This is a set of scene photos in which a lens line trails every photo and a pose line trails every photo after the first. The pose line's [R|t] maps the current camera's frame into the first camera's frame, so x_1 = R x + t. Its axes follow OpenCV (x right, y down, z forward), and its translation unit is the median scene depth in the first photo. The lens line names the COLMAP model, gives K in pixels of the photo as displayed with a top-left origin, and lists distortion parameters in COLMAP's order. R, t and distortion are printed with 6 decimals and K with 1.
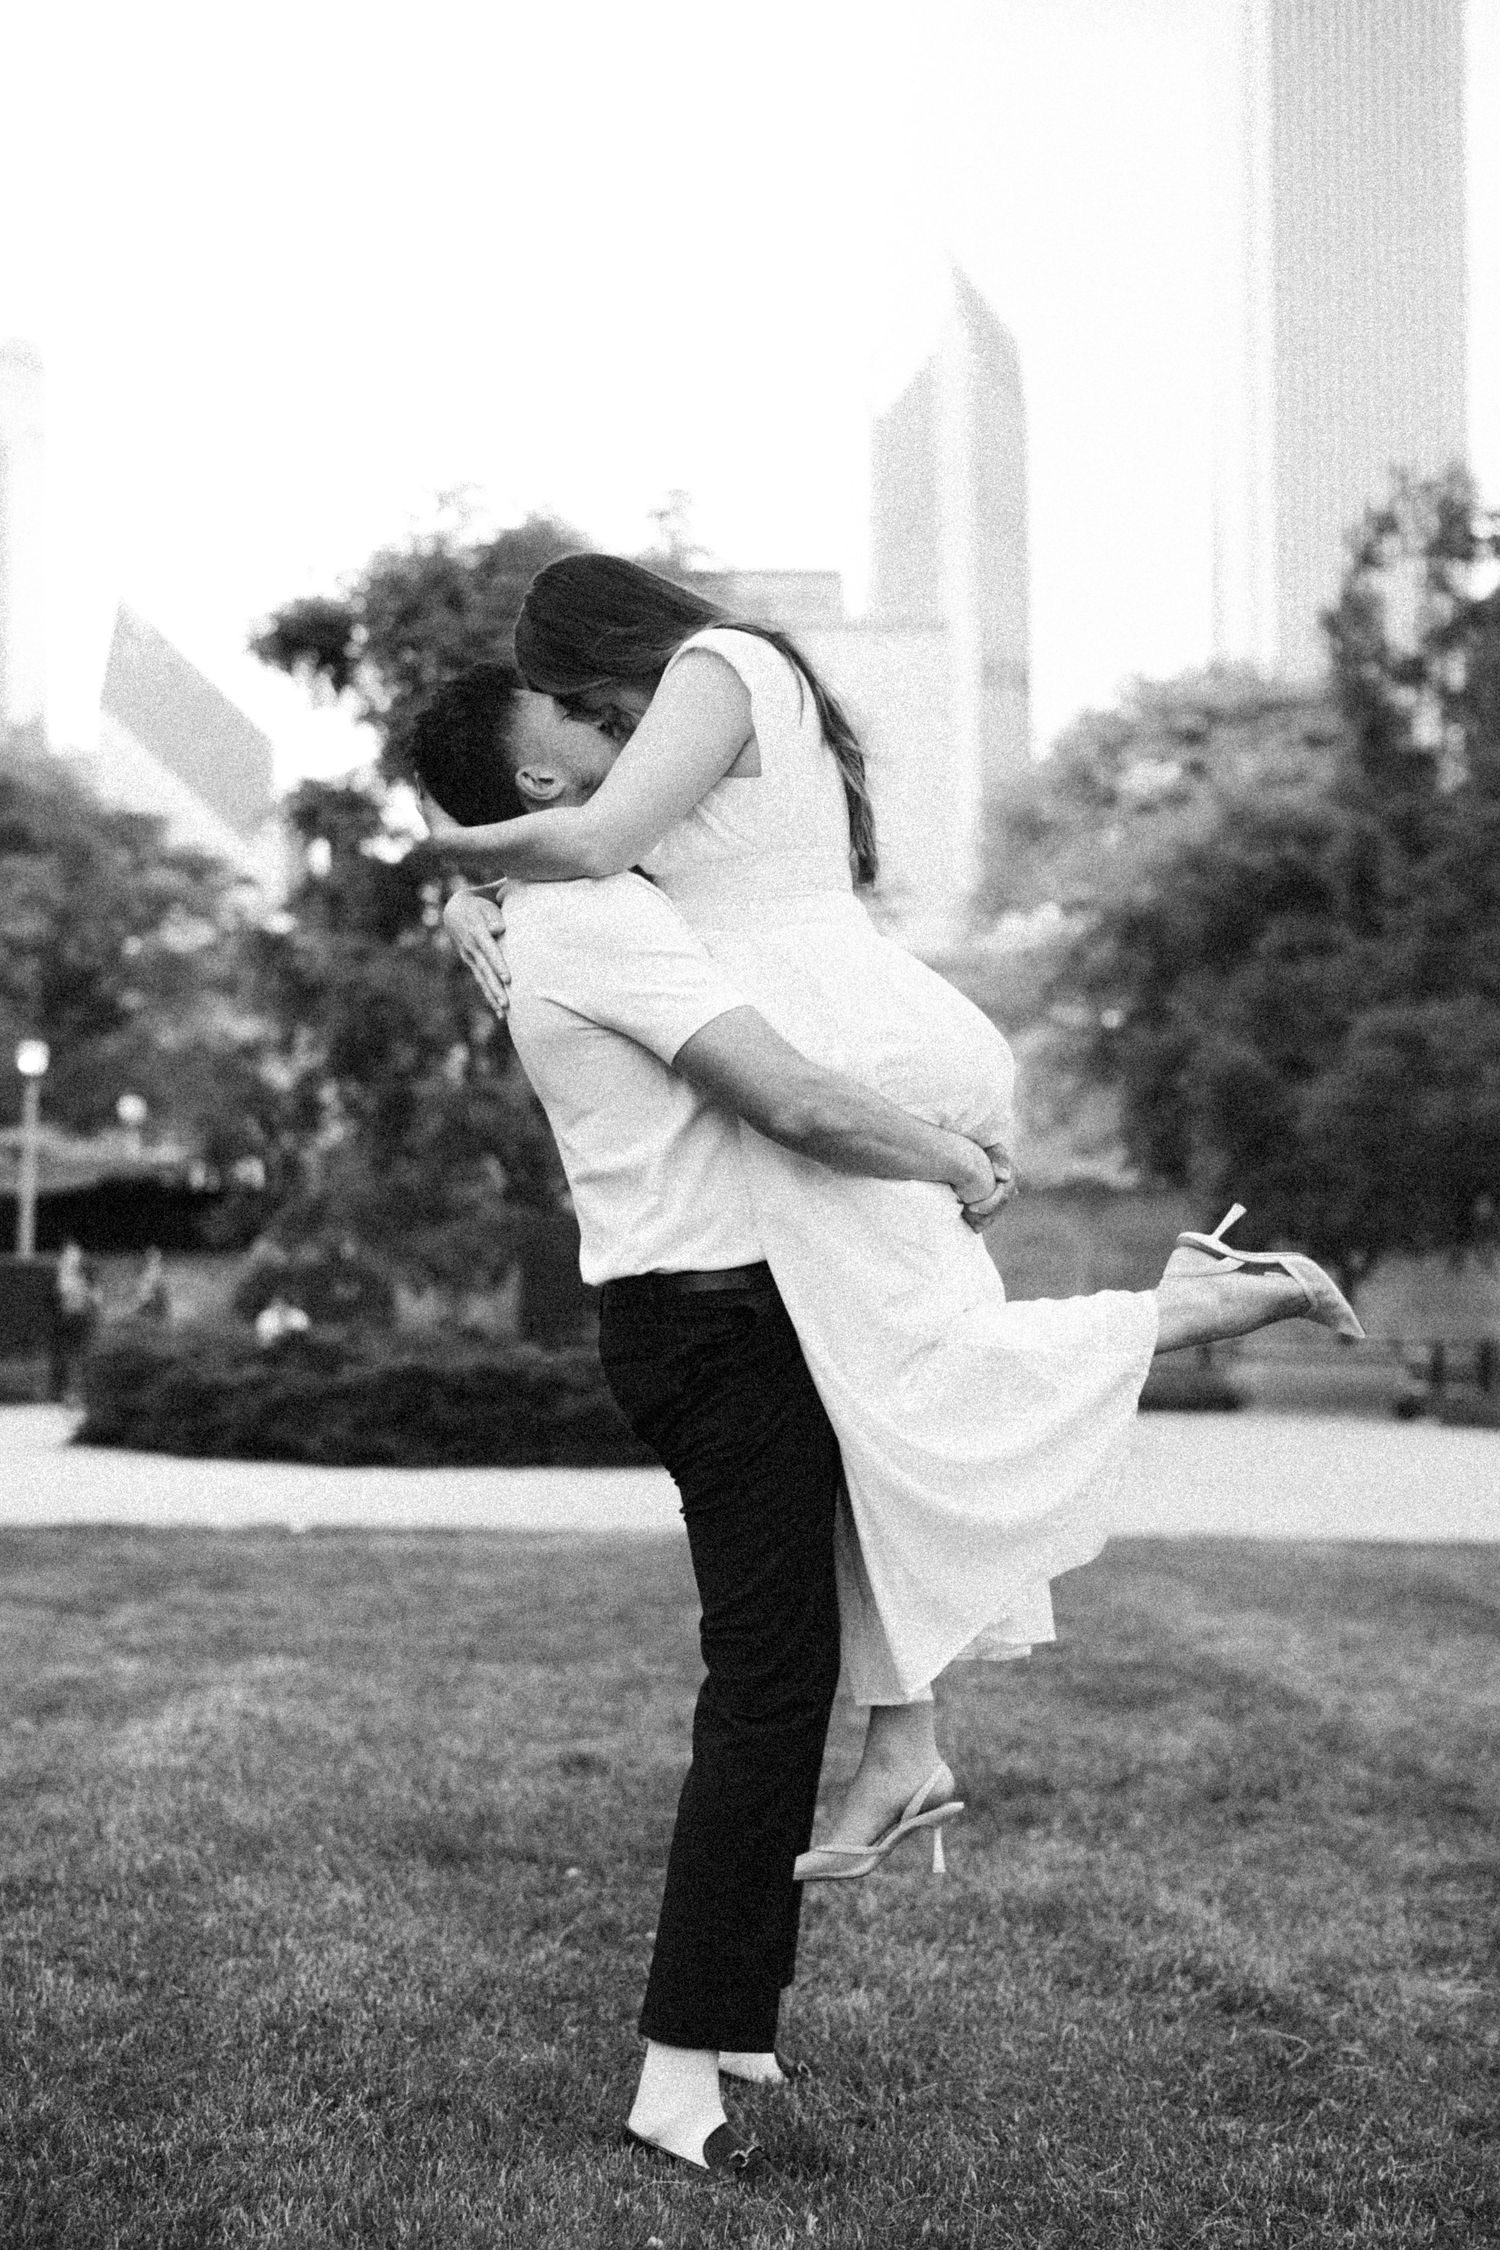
lens RADIAL K [[3333.5, 0, 750.0], [0, 3333.5, 1125.0], [0, 0, 1]] dist [0.068670, -0.041960]
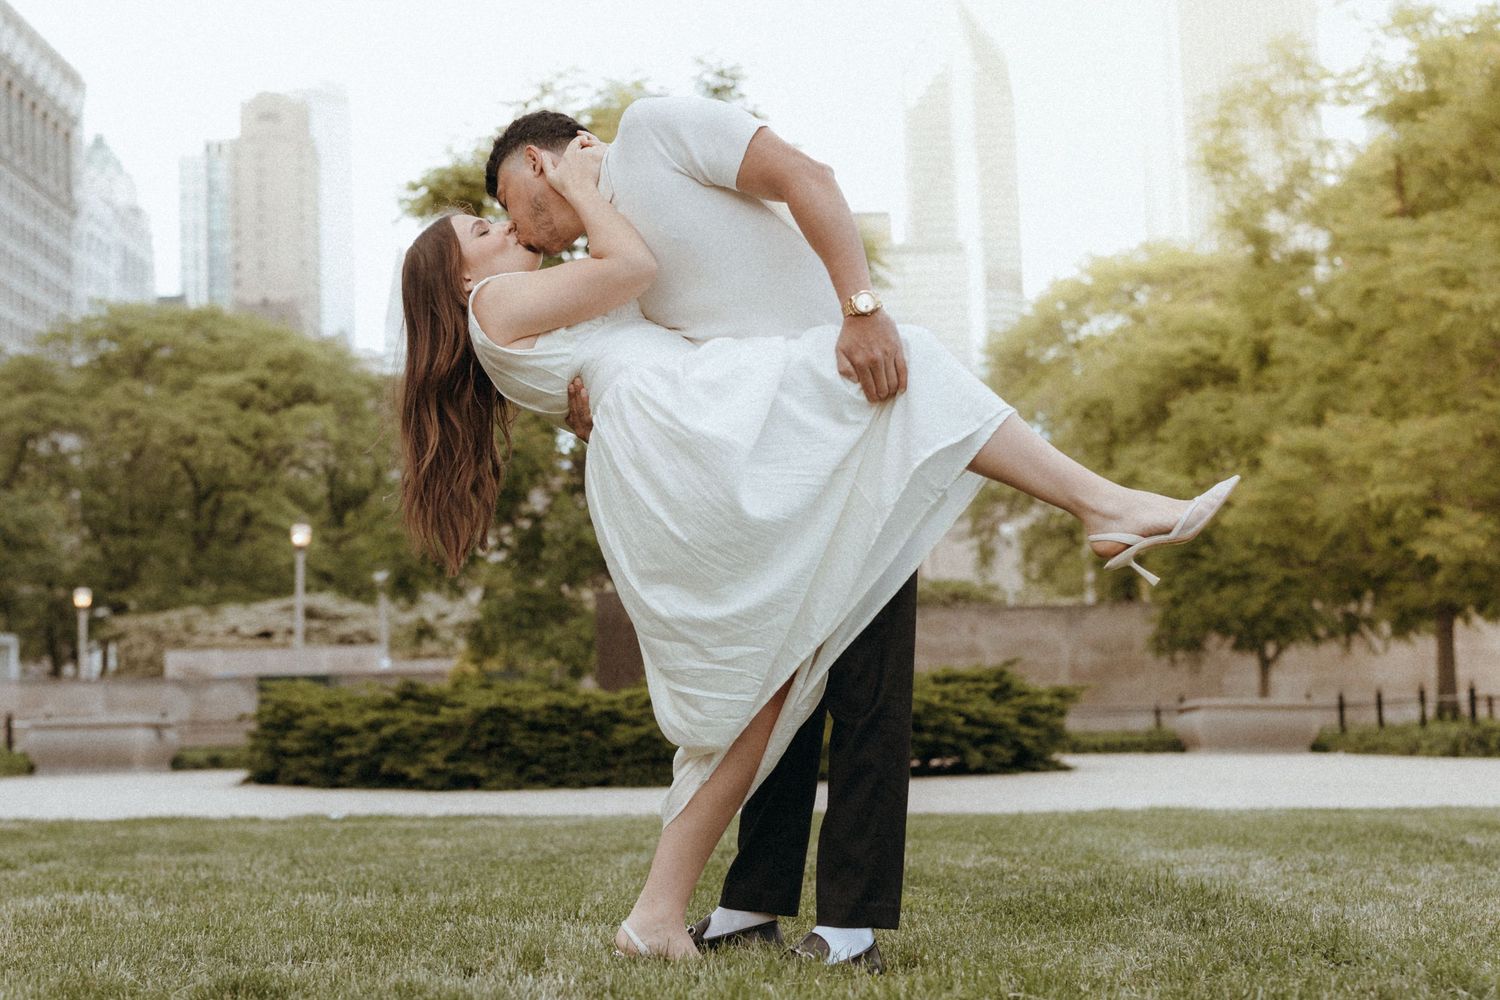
lens RADIAL K [[2258.7, 0, 713.5], [0, 2258.7, 502.3], [0, 0, 1]] dist [-0.007159, 0.045062]
pose [[0.998004, -0.030548, -0.055273, 0.025423], [0.027979, 0.998519, -0.046668, 0.039339], [0.056617, 0.045028, 0.997380, 0.184141]]
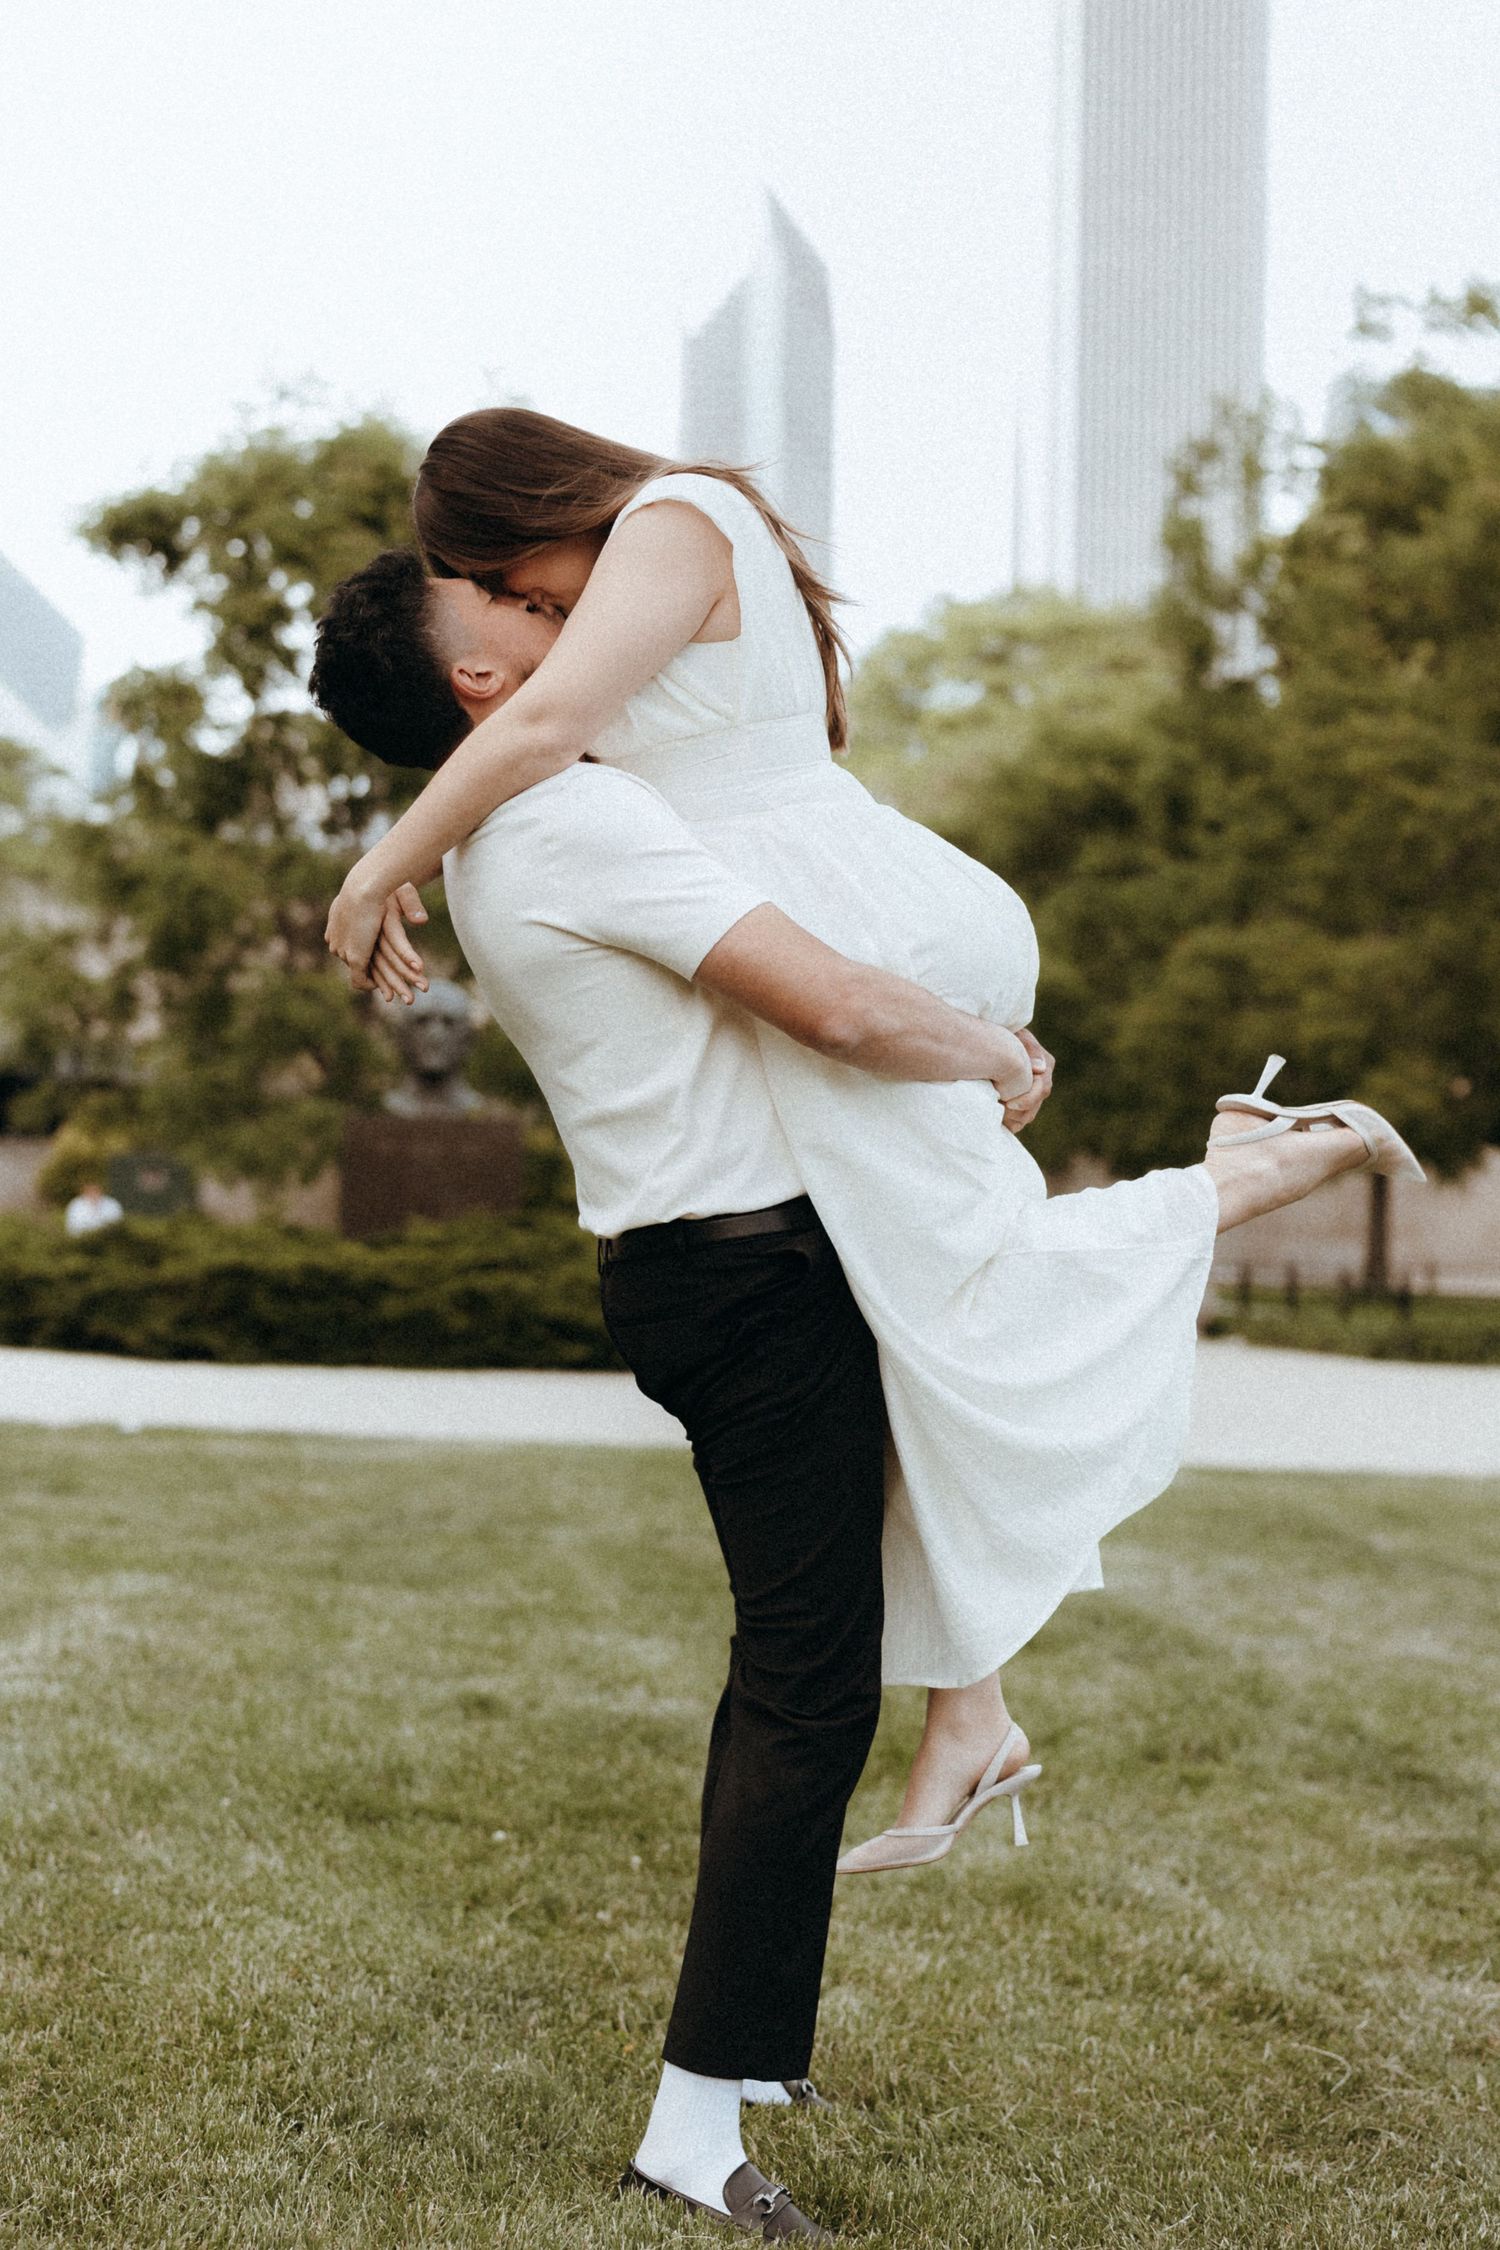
lens RADIAL K [[3274.8, 0, 616.0], [0, 3274.8, 1087.1], [0, 0, 1]] dist [-0.025714, 0.037656]
pose [[0.999301, 0.028378, 0.024315, -0.013741], [-0.028808, 0.999432, 0.017493, -0.000144], [-0.023805, -0.018182, 0.999551, 0.027567]]
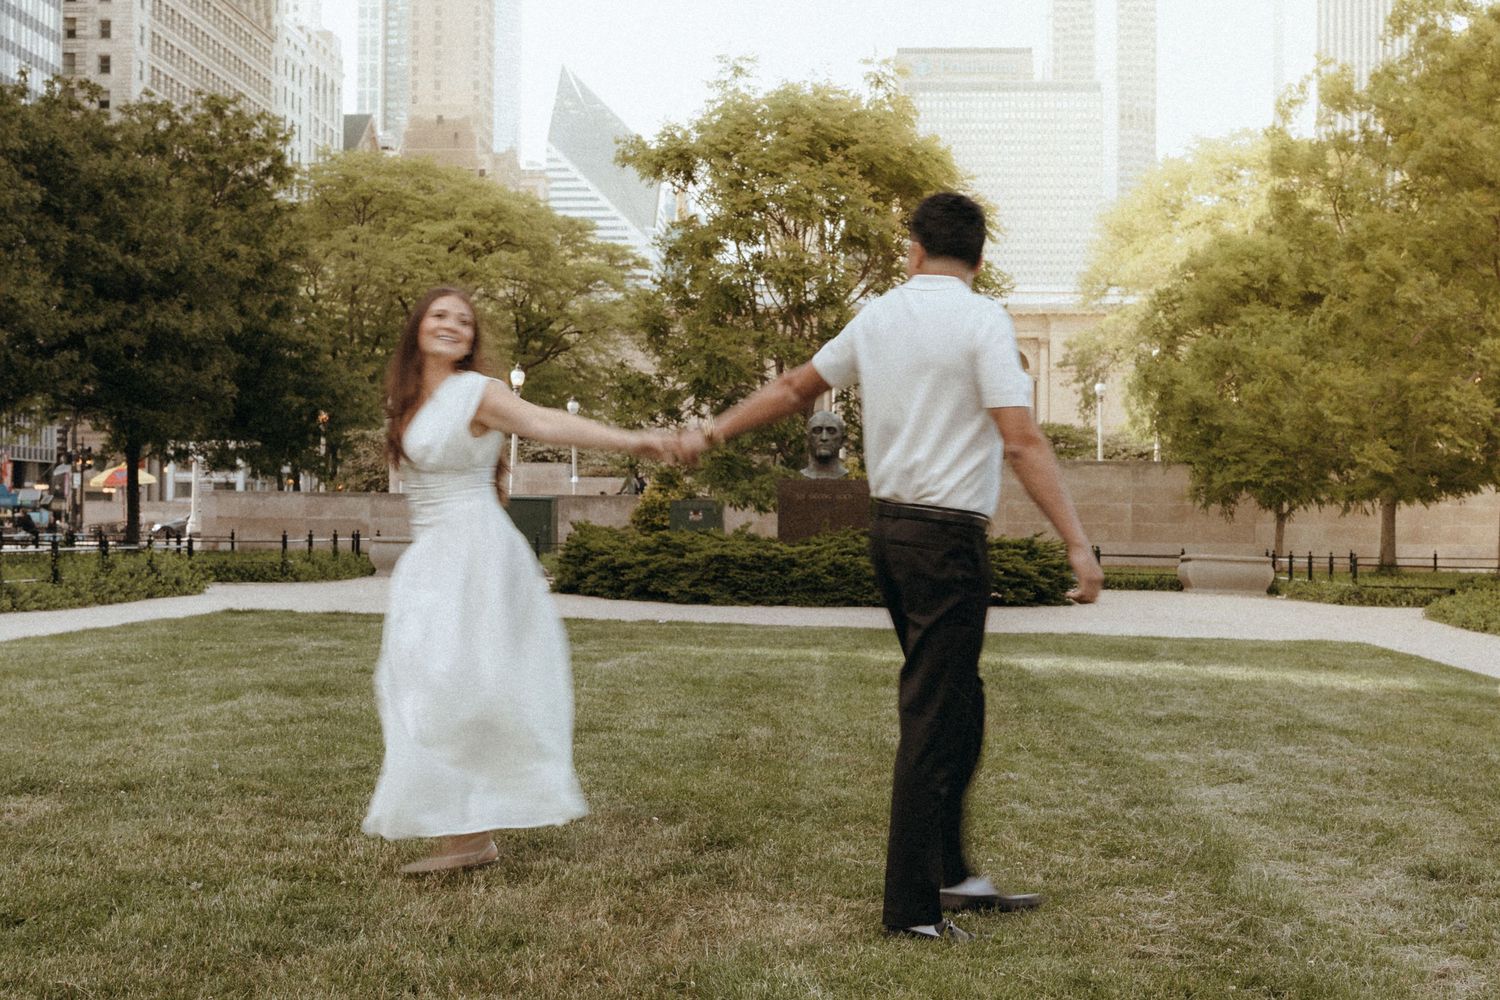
lens RADIAL K [[2222.3, 0, 811.0], [0, 2222.3, 497.4], [0, 0, 1]] dist [0.068670, -0.041960]
pose [[0.997253, 0.013151, -0.072893, 0.050960], [-0.010247, 0.999144, 0.040077, -0.016221], [0.073357, -0.039220, 0.996534, -0.334531]]
